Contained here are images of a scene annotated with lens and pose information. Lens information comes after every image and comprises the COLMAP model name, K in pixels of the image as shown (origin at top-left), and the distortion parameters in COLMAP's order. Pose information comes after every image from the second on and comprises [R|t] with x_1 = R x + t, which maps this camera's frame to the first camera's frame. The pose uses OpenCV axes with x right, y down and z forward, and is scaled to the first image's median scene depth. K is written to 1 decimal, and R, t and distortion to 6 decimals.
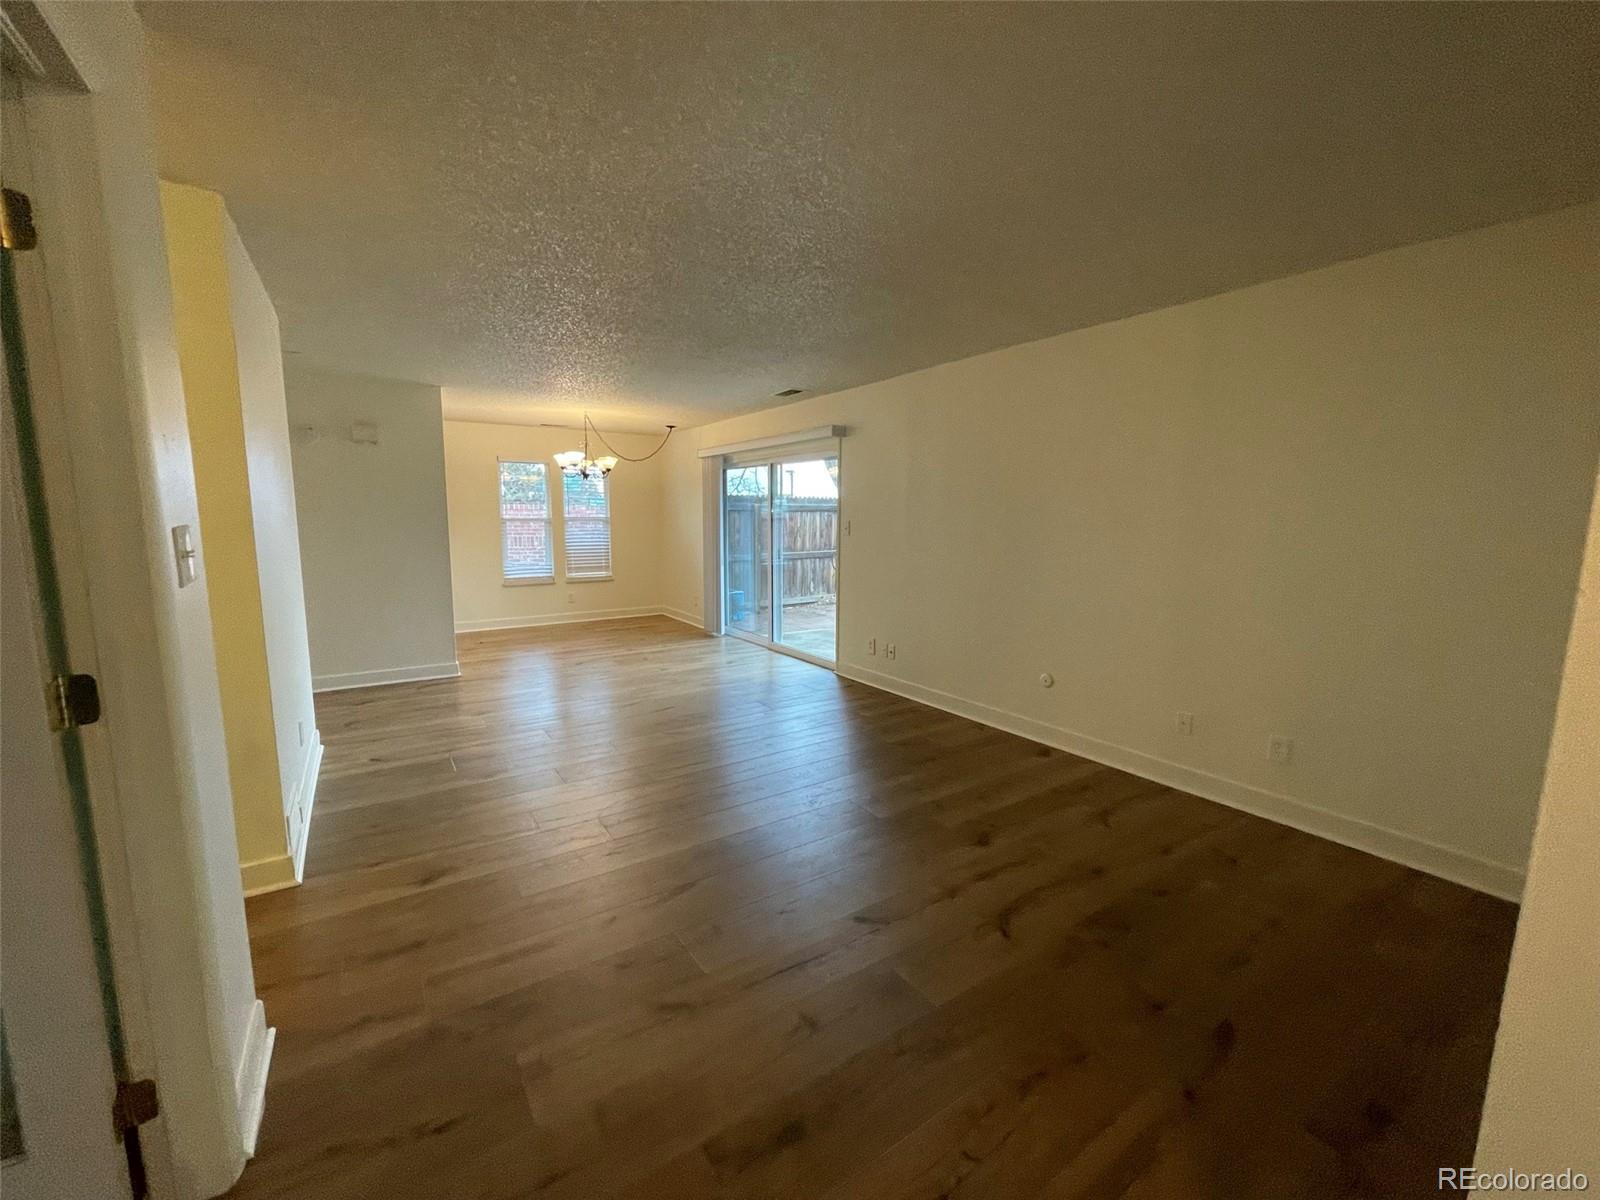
lens RADIAL K [[640.3, 0, 793.6], [0, 640.3, 601.6], [0, 0, 1]] dist [0.000607, -0.000716]
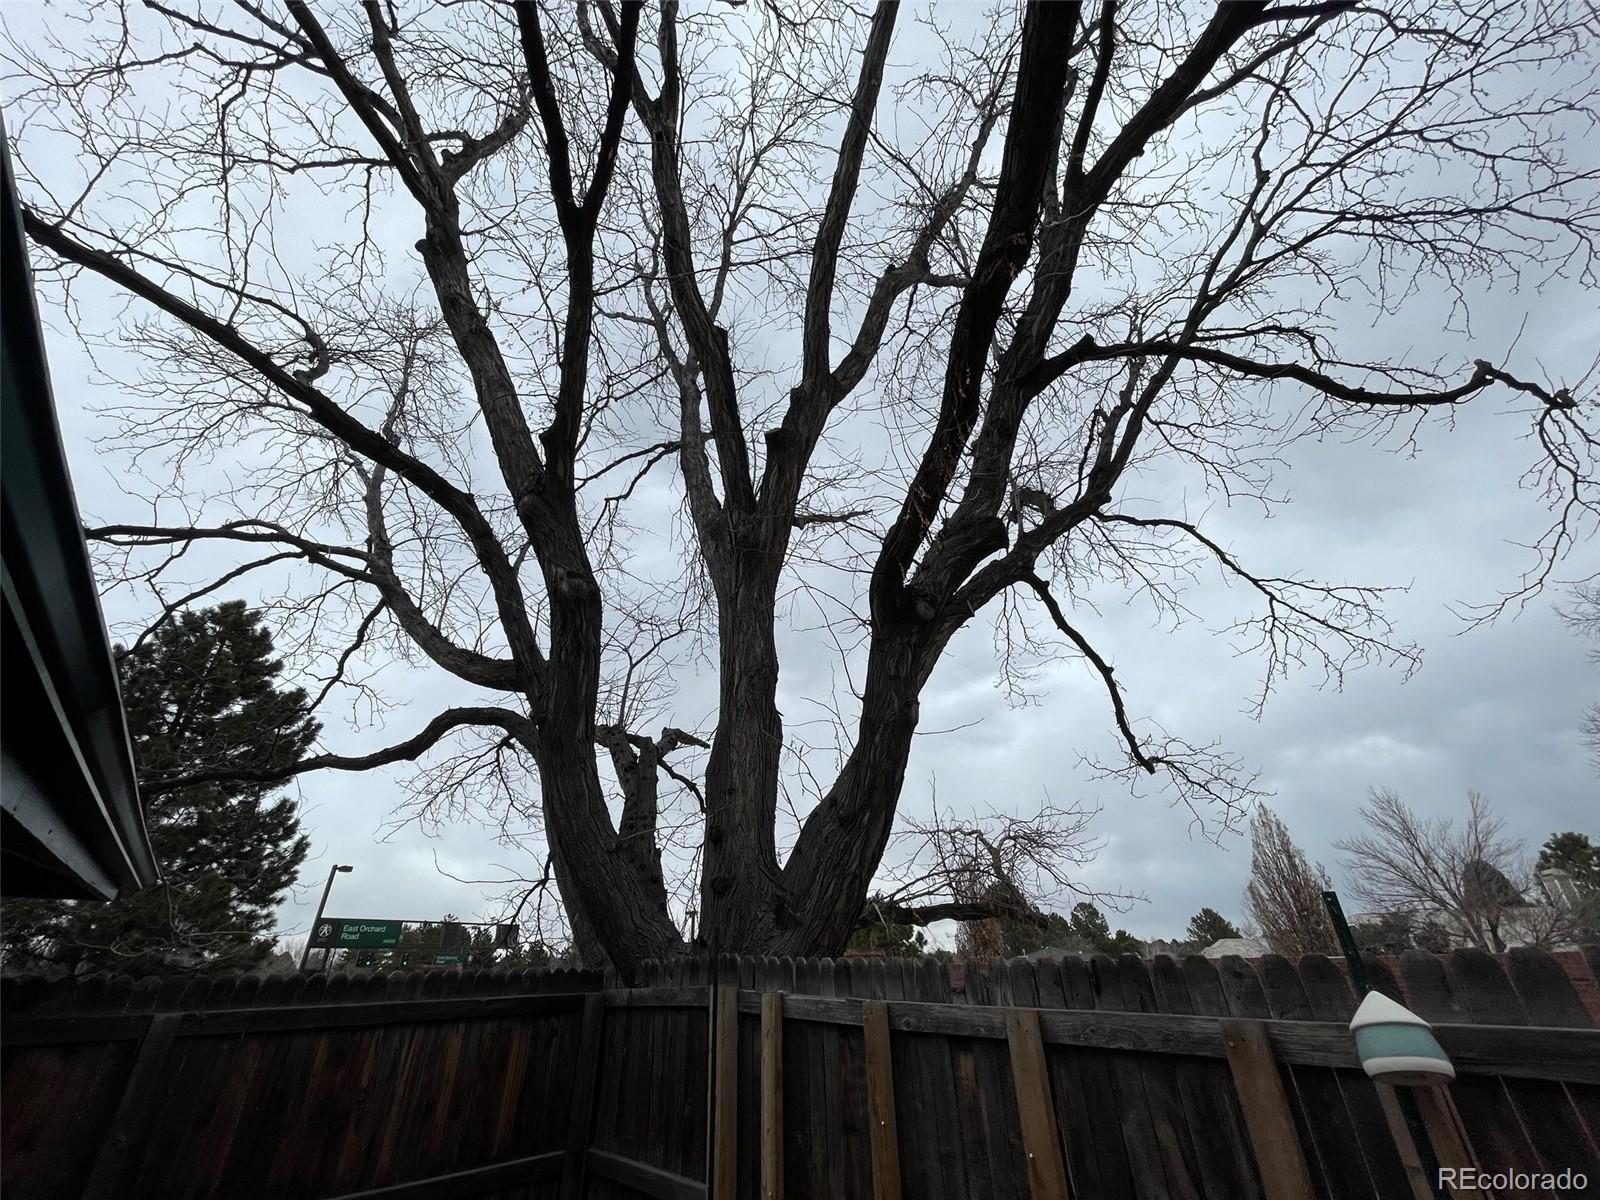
lens RADIAL K [[640.3, 0, 793.6], [0, 640.3, 601.6], [0, 0, 1]] dist [0.000607, -0.000716]
pose [[0.994678, 0.035153, 0.096846, 0.220806], [0.030449, 0.797707, -0.602276, -0.140998], [-0.098427, 0.602020, 0.792391, 0.760884]]
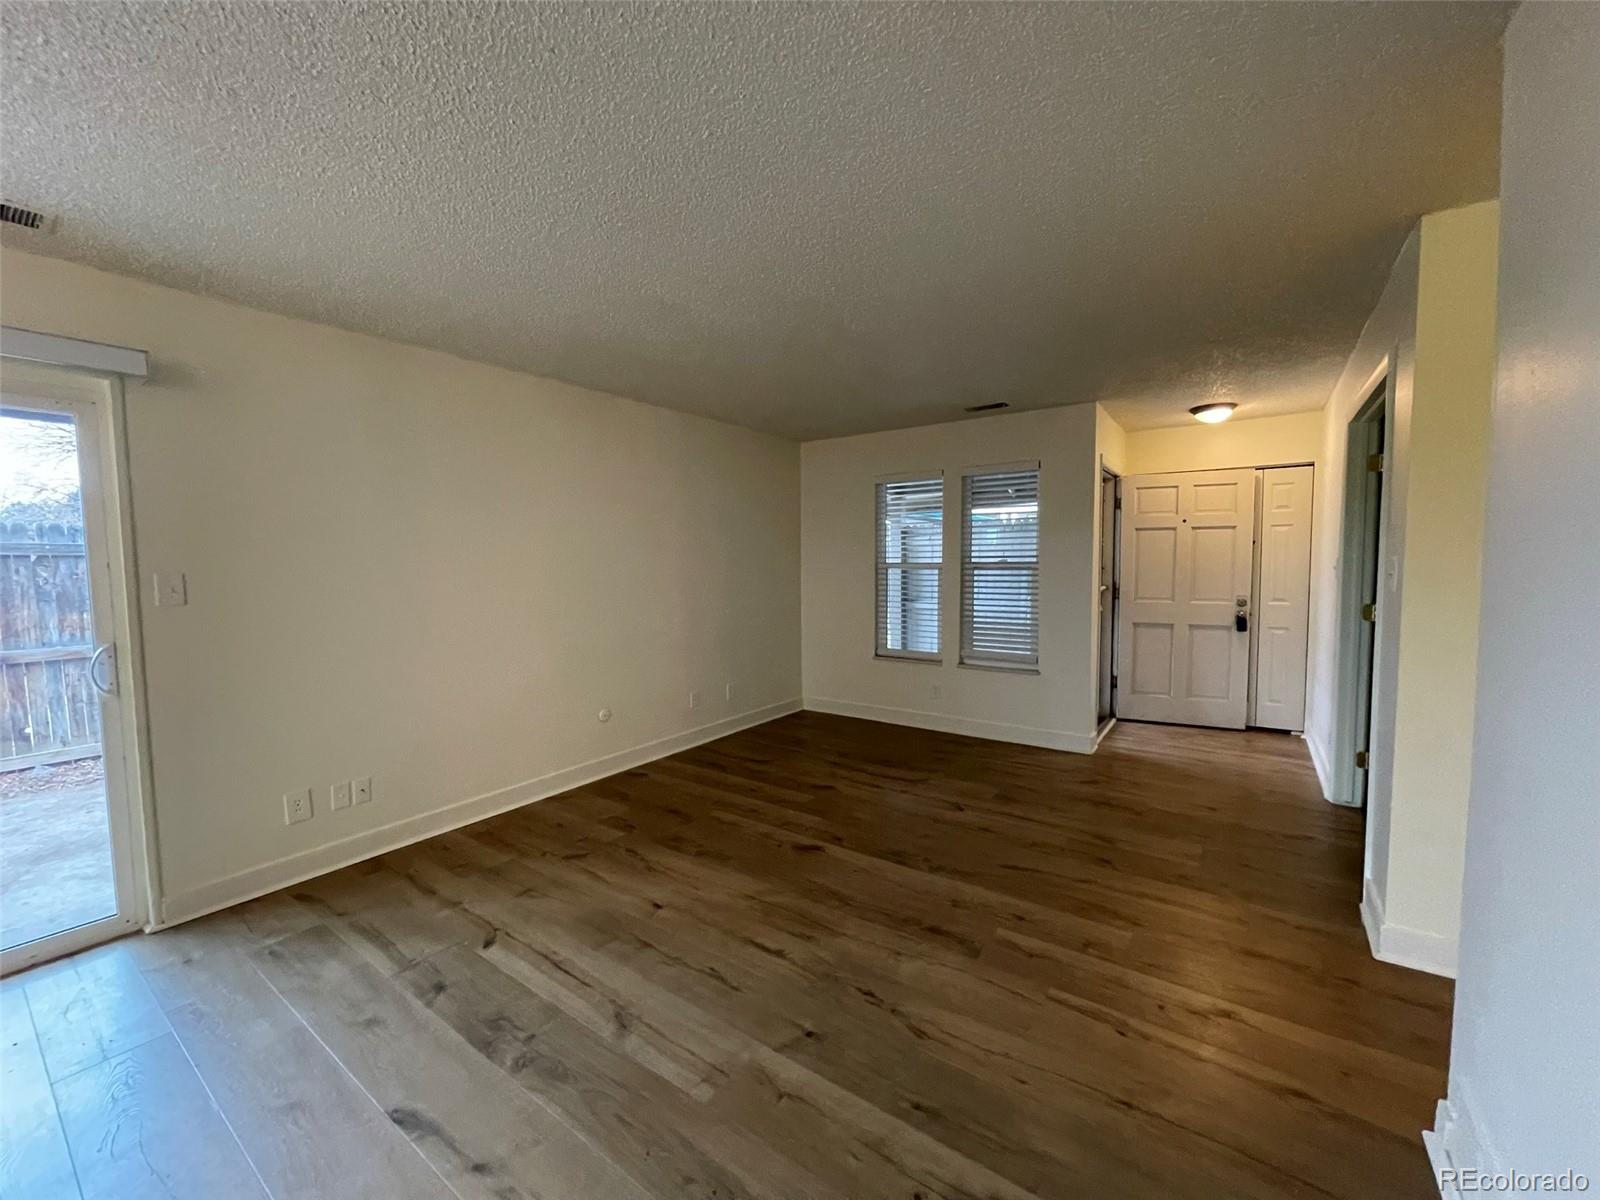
lens RADIAL K [[626.5, 0, 800.0], [0, 626.5, 600.0], [0, 0, 1]] dist [0.000810, -0.000174]
pose [[-0.354903, -0.061094, 0.932905, -0.490516], [0.132576, 0.984490, 0.114908, -0.102318], [-0.925455, 0.164462, -0.341299, 0.758797]]
